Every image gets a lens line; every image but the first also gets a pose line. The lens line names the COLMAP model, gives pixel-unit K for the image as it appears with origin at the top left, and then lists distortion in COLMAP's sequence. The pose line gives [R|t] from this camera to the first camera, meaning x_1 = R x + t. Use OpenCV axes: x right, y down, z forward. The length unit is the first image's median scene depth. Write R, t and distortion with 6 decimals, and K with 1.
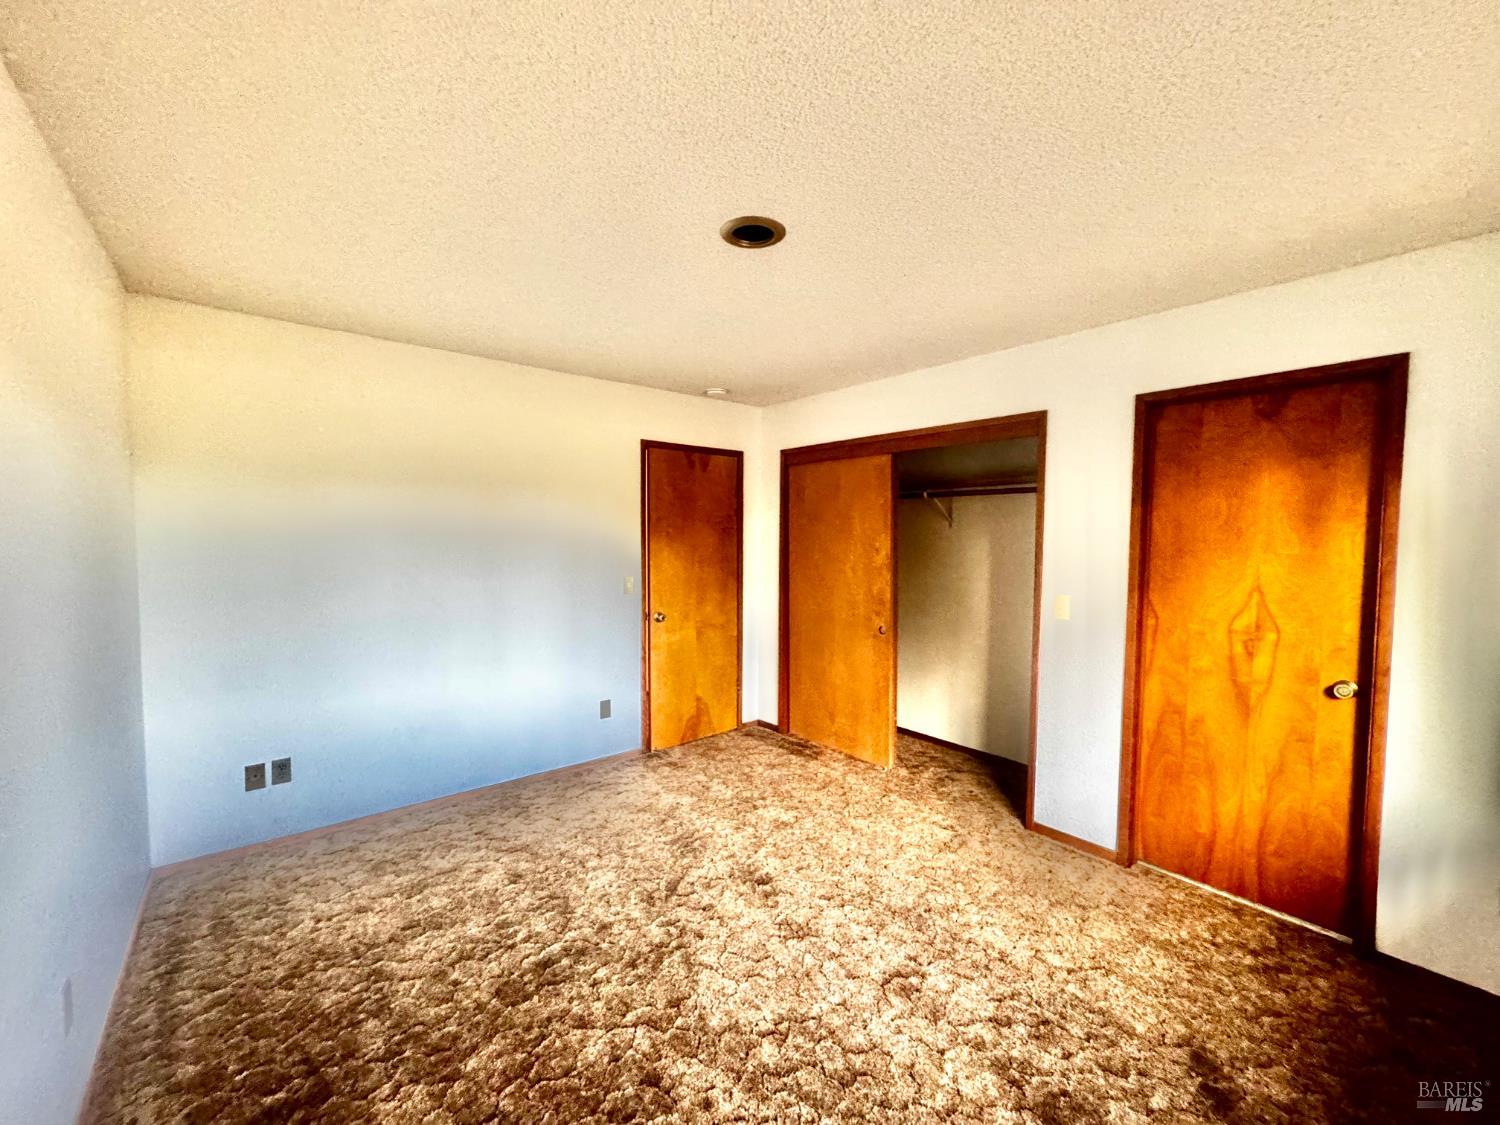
lens RADIAL K [[605.0, 0, 750.0], [0, 605.0, 562.5], [0, 0, 1]] dist [-0.000318, 0.000275]
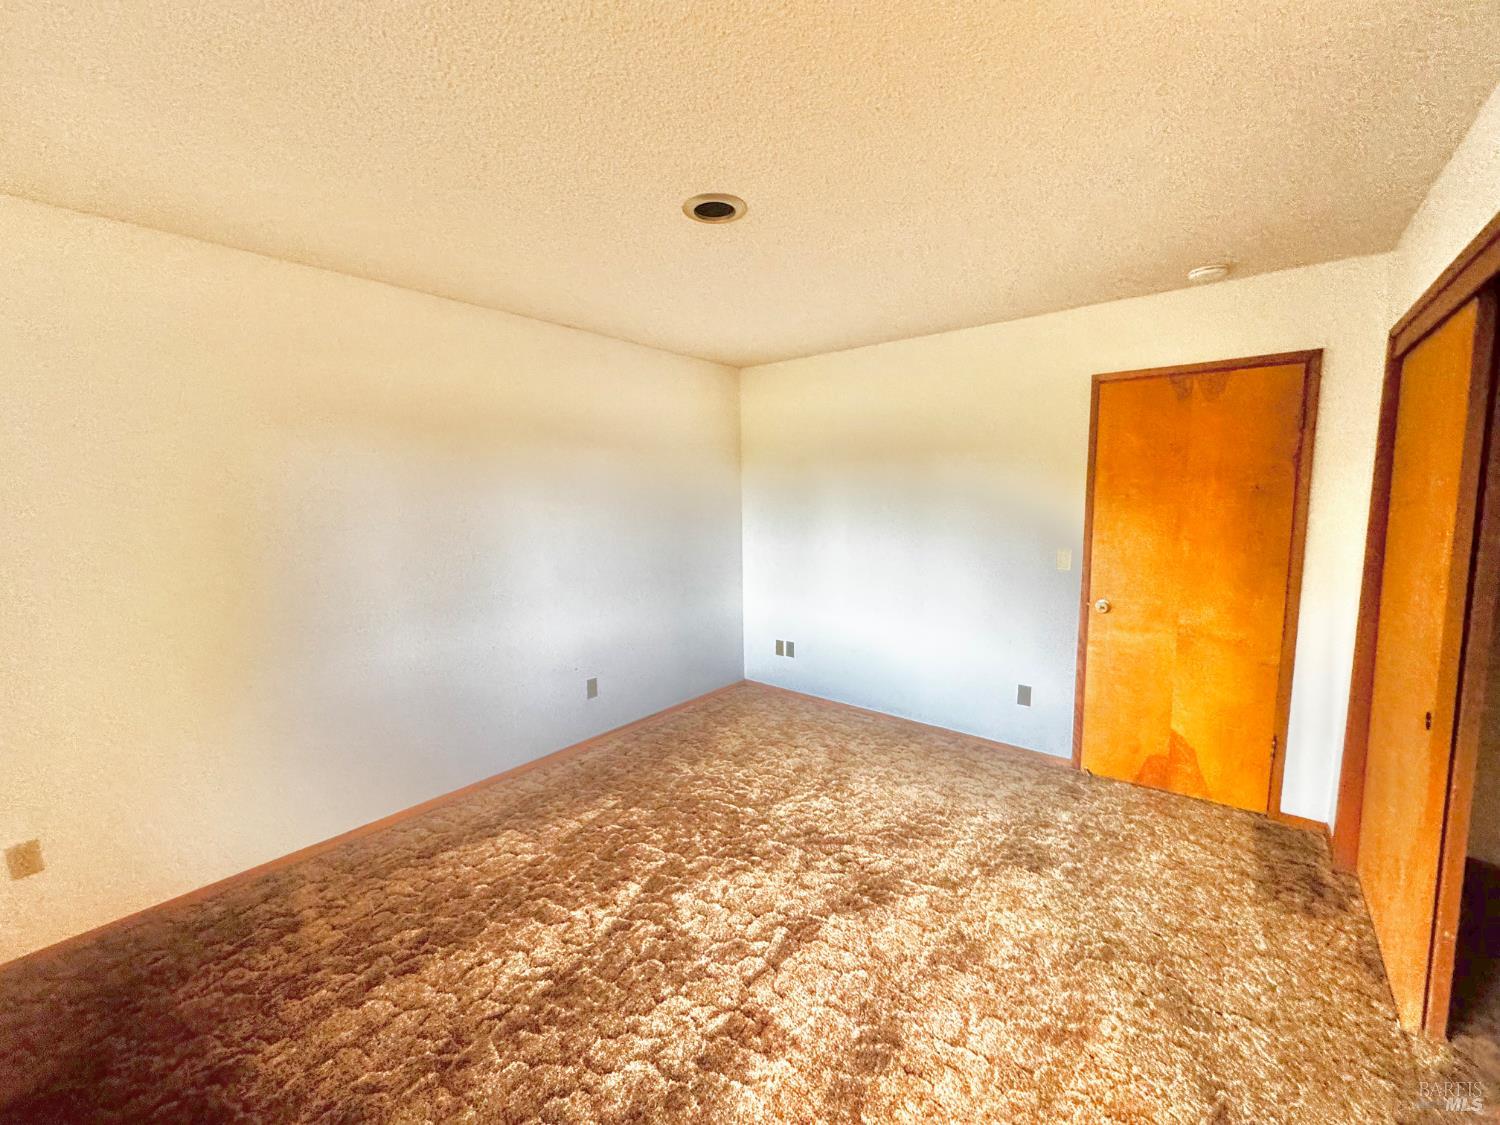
lens RADIAL K [[605.0, 0, 750.0], [0, 605.0, 562.5], [0, 0, 1]] dist [-0.000318, 0.000275]
pose [[0.188444, 0.105785, -0.976370, 0.524340], [-0.035751, 0.994262, 0.100824, -0.027161], [0.981433, 0.015906, 0.191144, 0.421776]]
